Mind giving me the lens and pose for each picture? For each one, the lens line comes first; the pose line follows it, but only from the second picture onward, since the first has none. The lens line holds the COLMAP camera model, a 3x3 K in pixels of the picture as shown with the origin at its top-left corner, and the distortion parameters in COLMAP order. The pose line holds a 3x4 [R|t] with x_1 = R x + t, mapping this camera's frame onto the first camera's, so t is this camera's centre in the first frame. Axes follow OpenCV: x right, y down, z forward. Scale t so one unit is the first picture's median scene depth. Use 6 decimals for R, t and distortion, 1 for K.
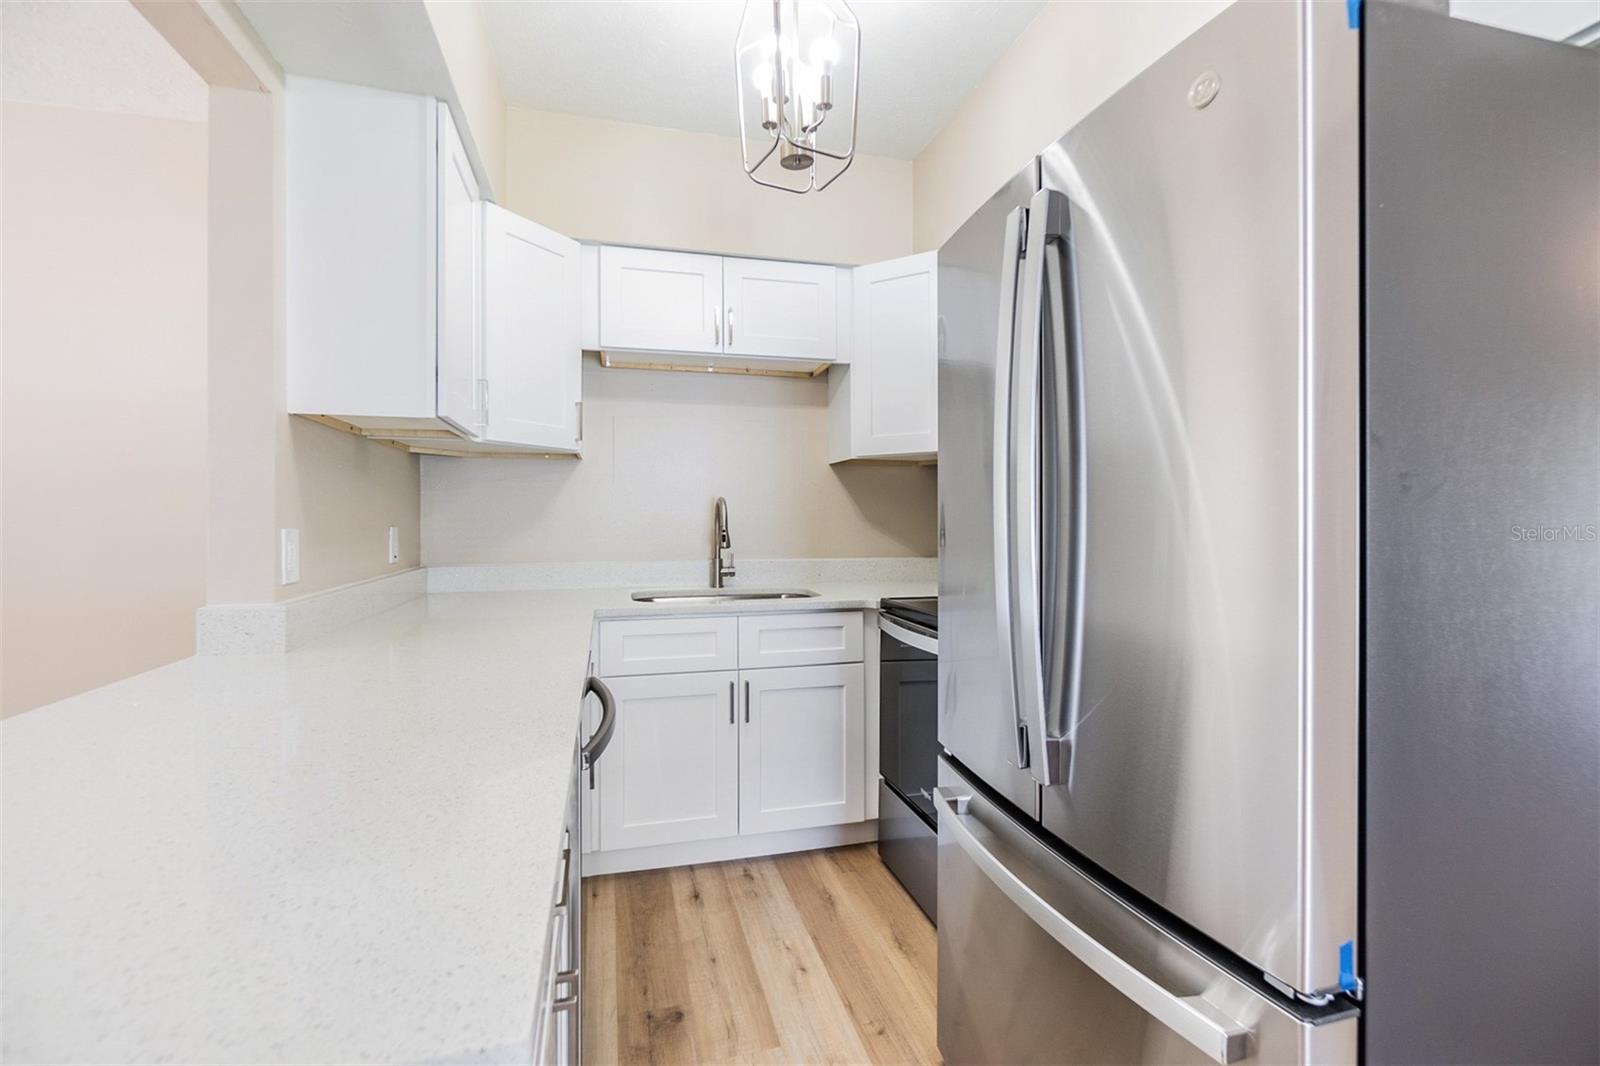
lens RADIAL K [[700.4, 0, 797.1], [0, 700.4, 516.1], [0, 0, 1]] dist [-0.004083, -0.000089]
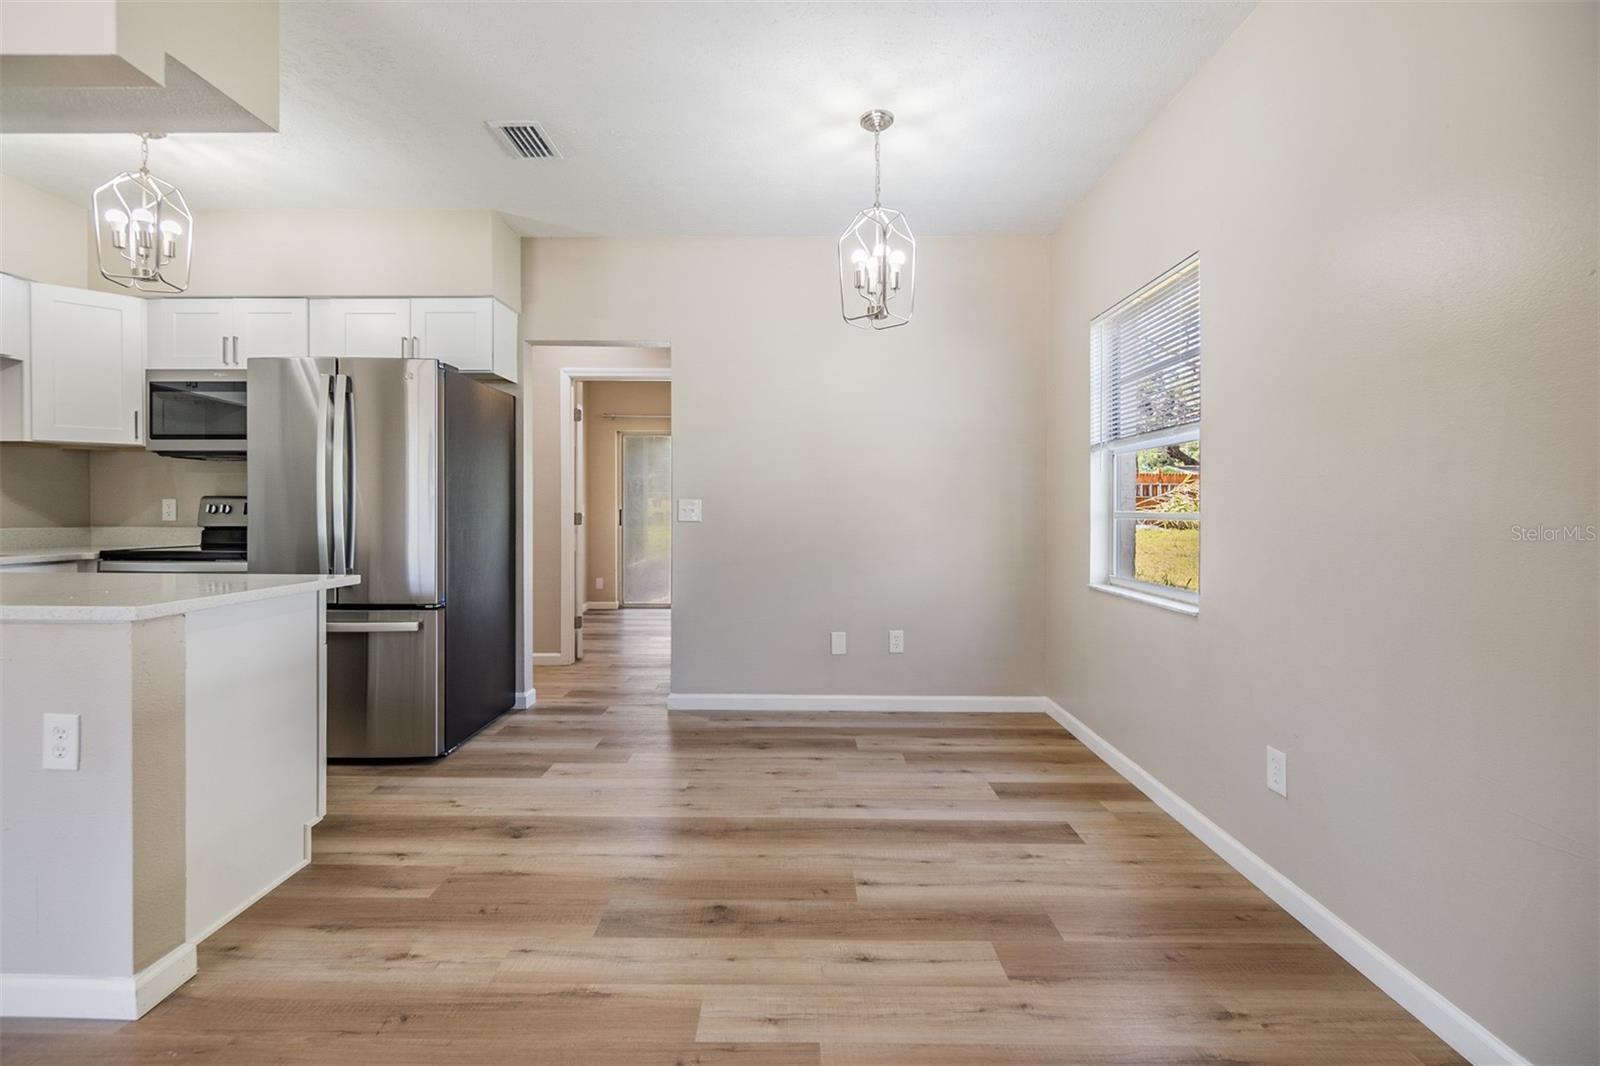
lens RADIAL K [[700.4, 0, 797.1], [0, 700.4, 516.1], [0, 0, 1]] dist [-0.004083, -0.000089]
pose [[0.264856, -0.004788, 0.964276, -0.698076], [-0.015749, 0.999833, 0.009291, 0.012559], [-0.964159, -0.017647, 0.264737, -0.563550]]
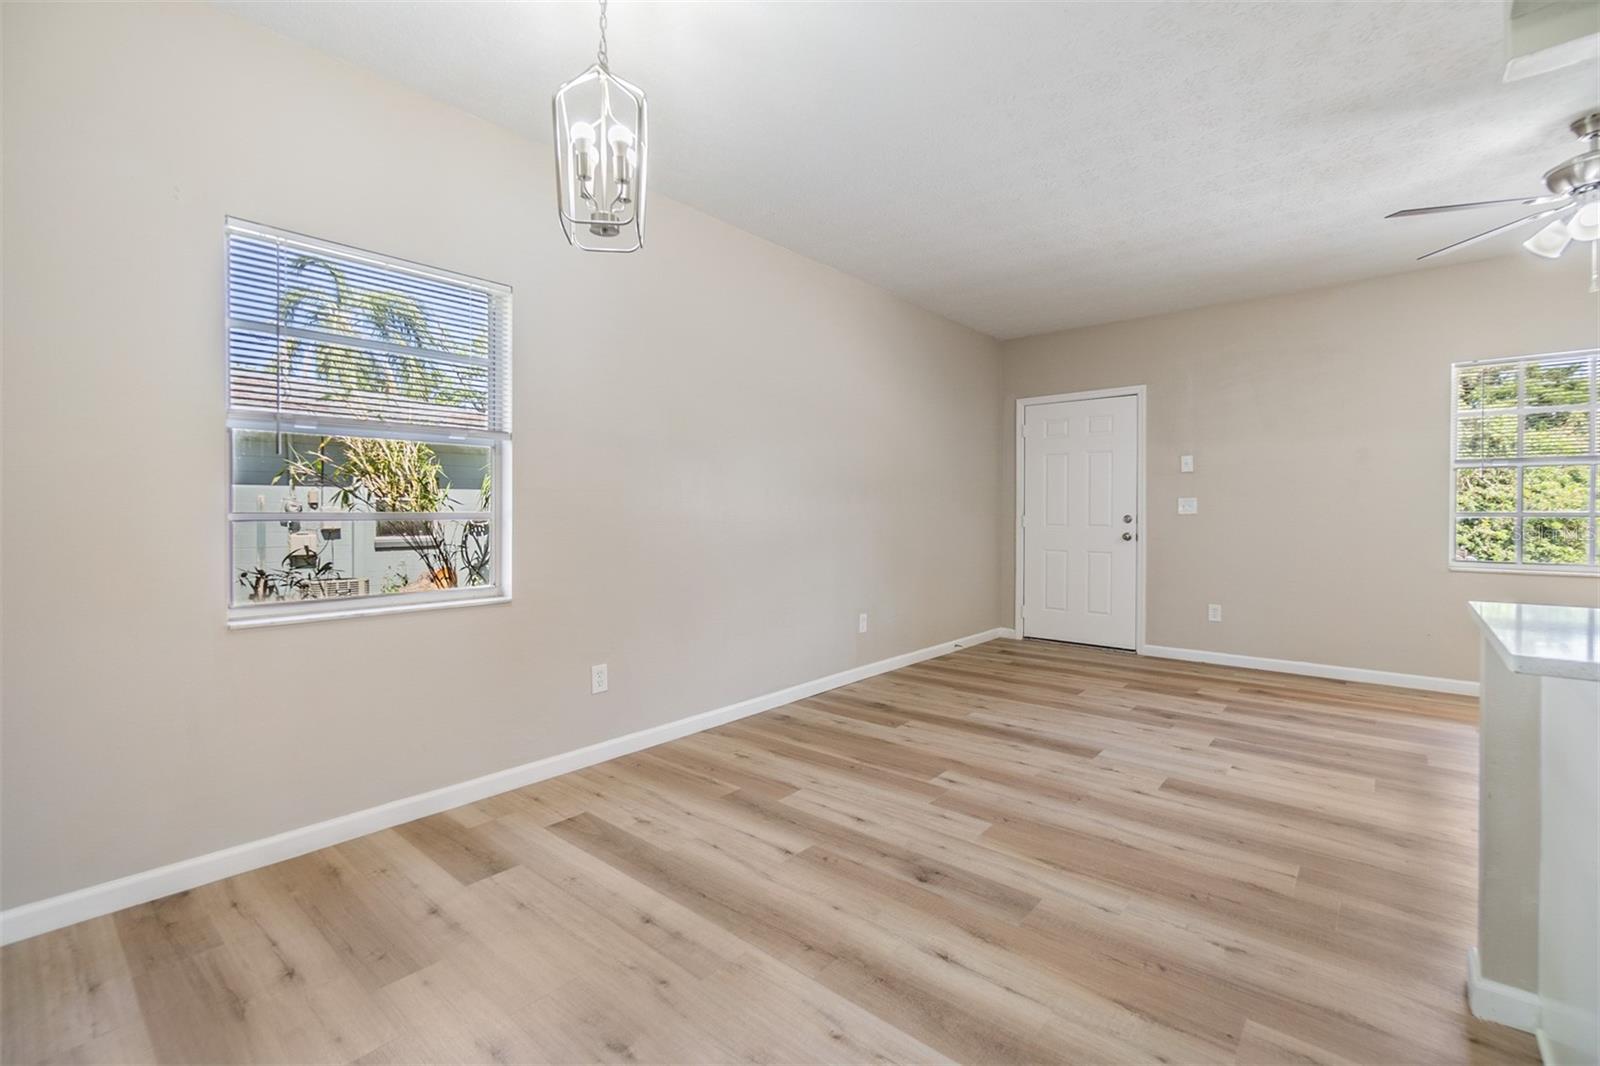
lens RADIAL K [[700.4, 0, 797.1], [0, 700.4, 516.1], [0, 0, 1]] dist [-0.004083, -0.000089]
pose [[-0.828974, 0.006396, -0.559251, 0.460947], [0.008227, 0.999966, -0.000759, 0.020088], [0.559227, -0.005230, -0.828998, 0.224894]]
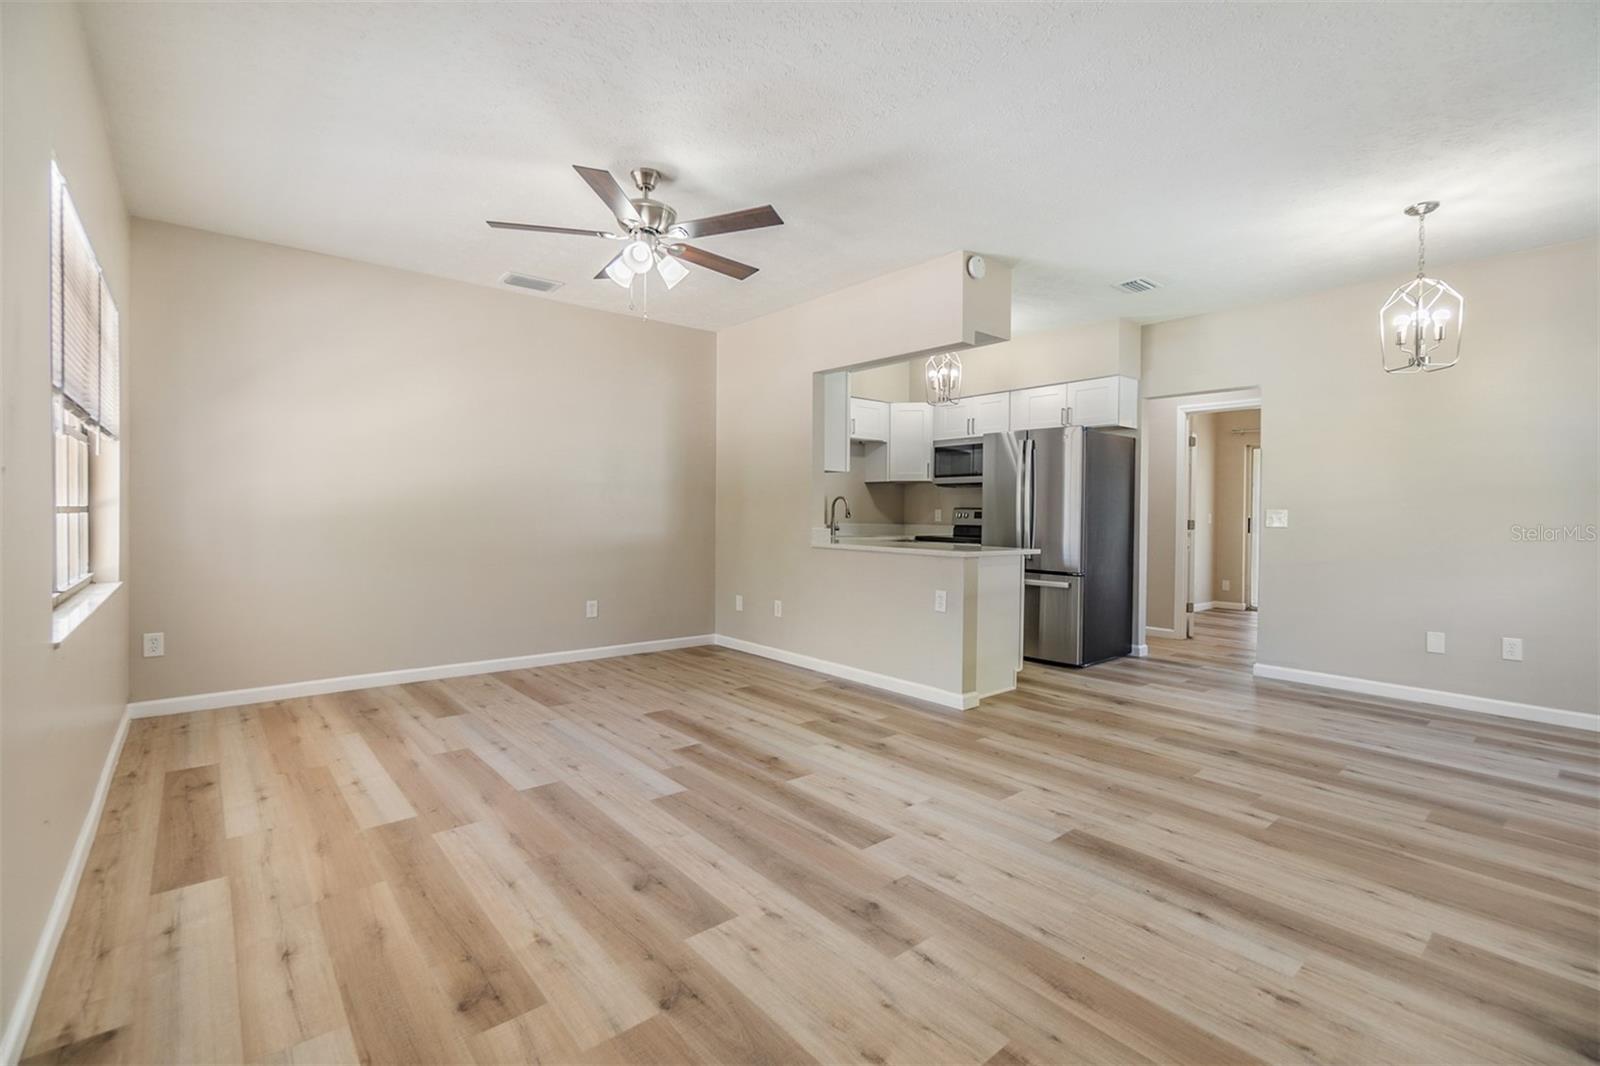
lens RADIAL K [[711.7, 0, 779.1], [0, 711.7, 520.0], [0, 0, 1]] dist [-0.000834, -0.000339]
pose [[0.913783, 0.009252, 0.406098, -1.235556], [-0.018894, 0.999627, 0.019741, 0.009161], [-0.405764, -0.025712, 0.913616, -1.080627]]
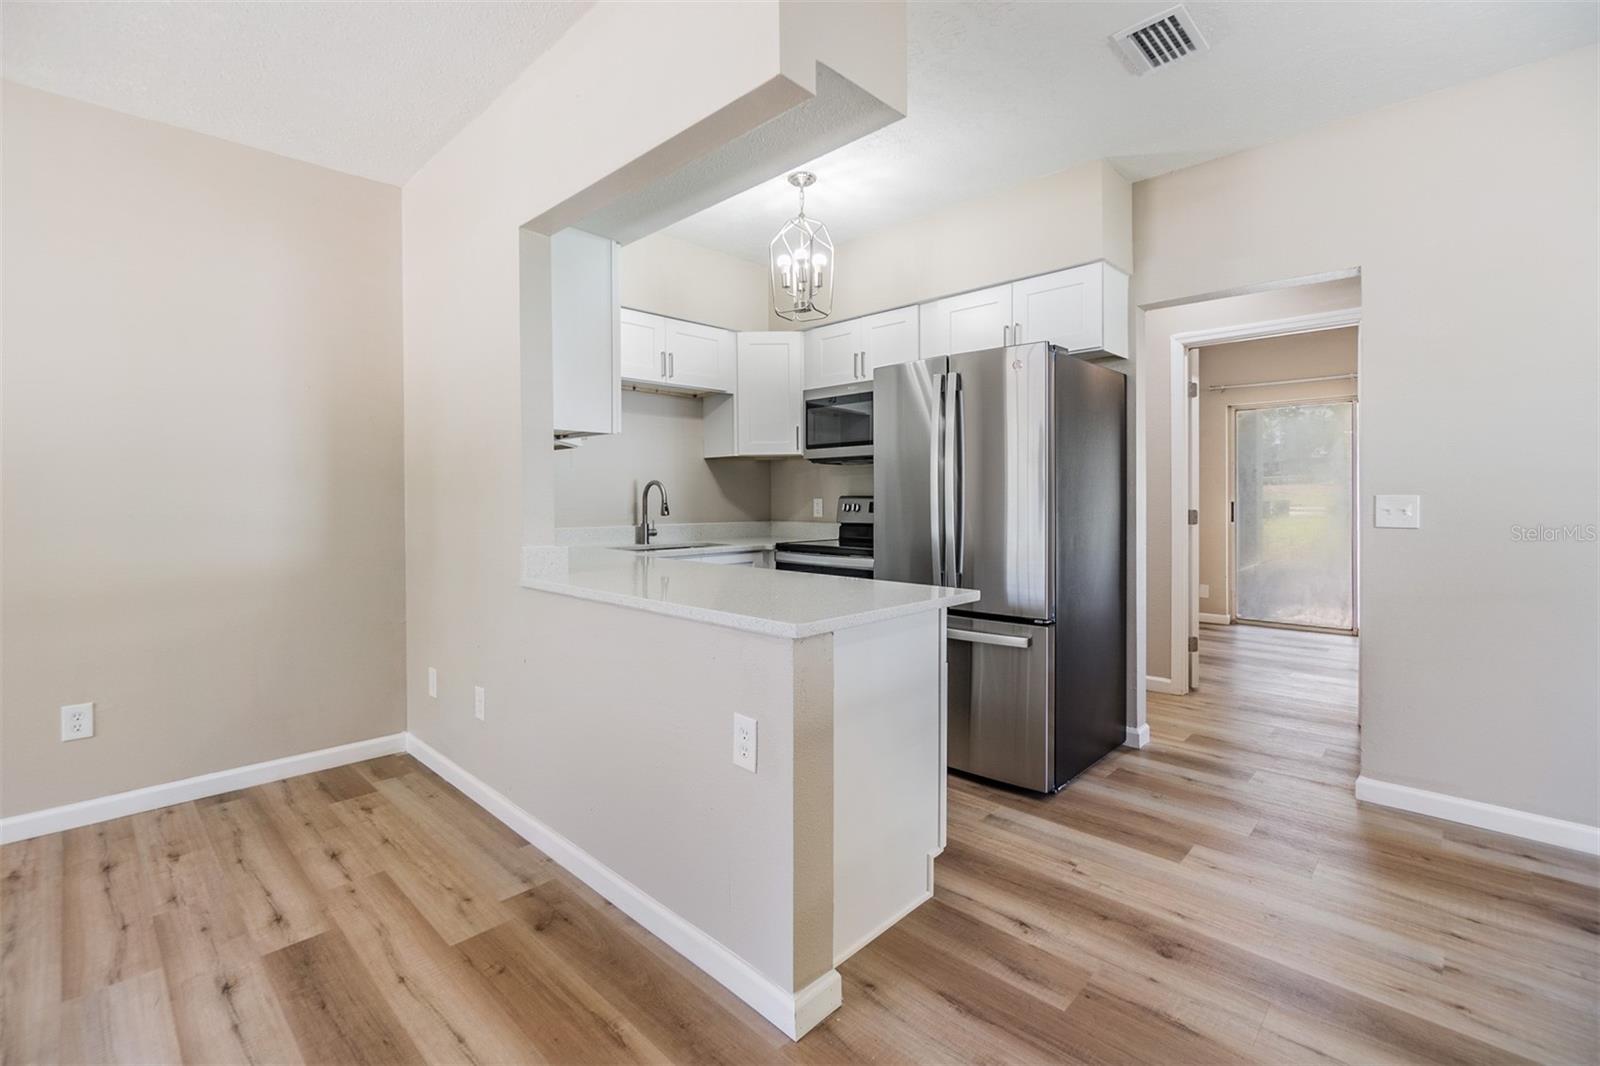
lens RADIAL K [[706.1, 0, 792.3], [0, 706.1, 507.7], [0, 0, 1]] dist [-0.002282, -0.000033]
pose [[0.859918, -0.008907, 0.510354, -0.591575], [-0.003739, 0.999711, 0.023748, -0.006397], [-0.510418, -0.022330, 0.859637, -0.390995]]
